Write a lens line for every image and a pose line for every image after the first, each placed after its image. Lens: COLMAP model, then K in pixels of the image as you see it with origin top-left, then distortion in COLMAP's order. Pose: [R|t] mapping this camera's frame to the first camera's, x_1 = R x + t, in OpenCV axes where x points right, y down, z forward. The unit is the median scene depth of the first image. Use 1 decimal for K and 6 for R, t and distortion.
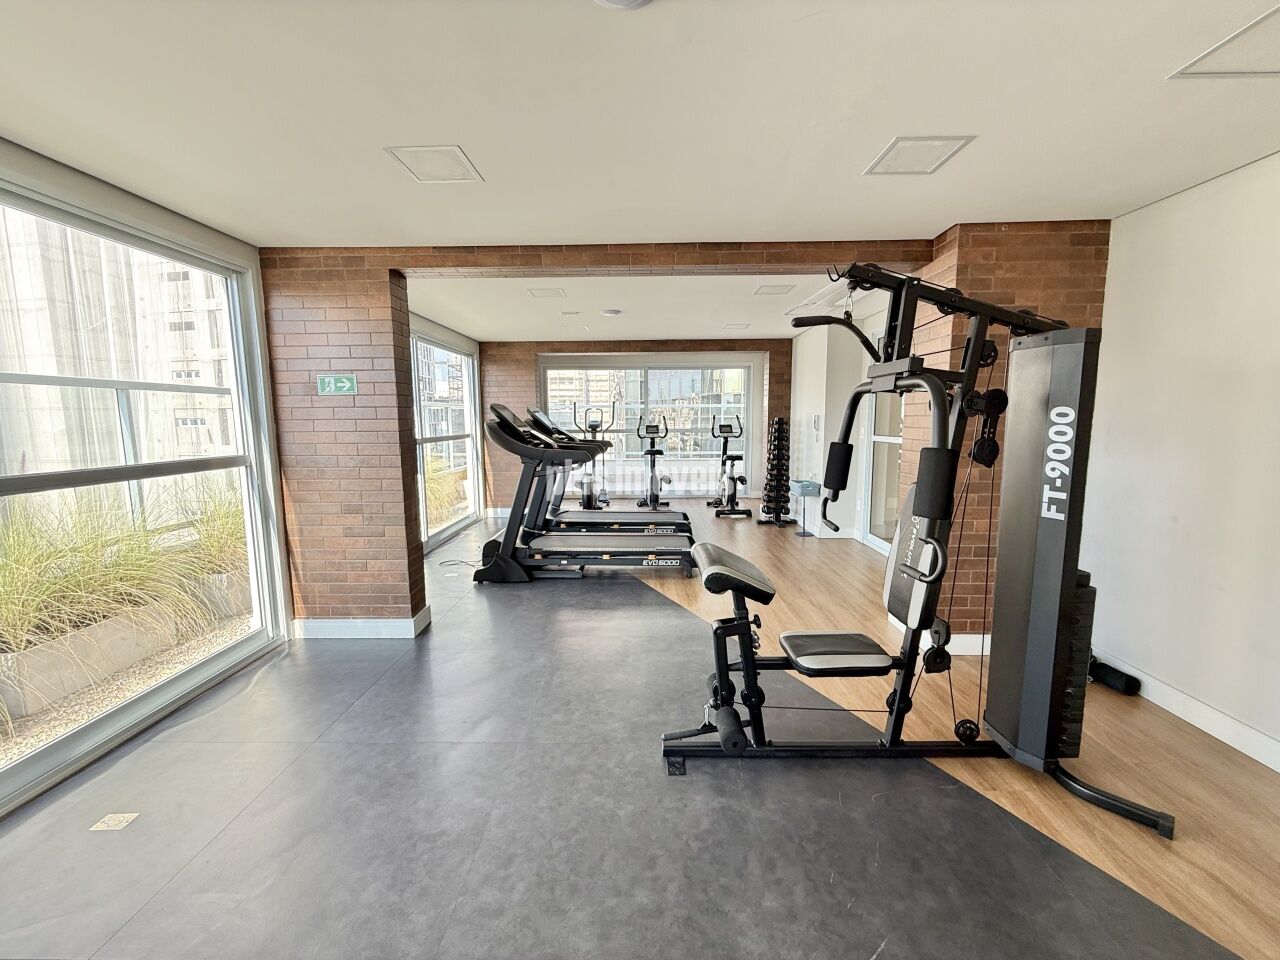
lens RADIAL K [[513.2, 0, 638.4], [0, 513.2, 479.5], [0, 0, 1]] dist [0.001934, -0.000192]
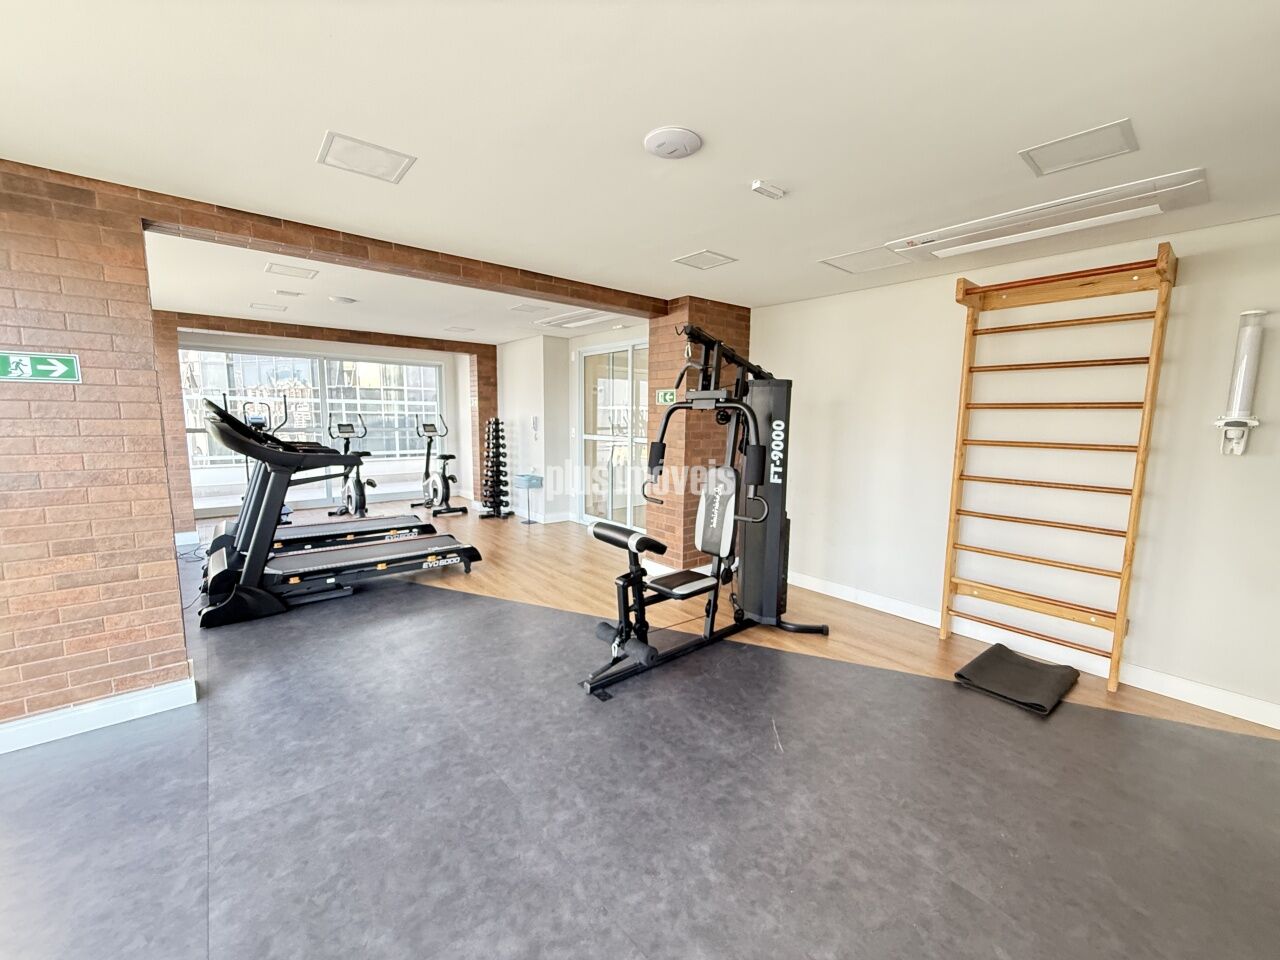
lens RADIAL K [[513.2, 0, 640.0], [0, 513.2, 479.6], [0, 0, 1]] dist [0.001934, -0.000192]
pose [[0.754664, -0.063703, 0.653011, -0.449431], [0.059961, 0.997807, 0.028044, -0.008178], [-0.653366, 0.017992, 0.756829, -0.032547]]
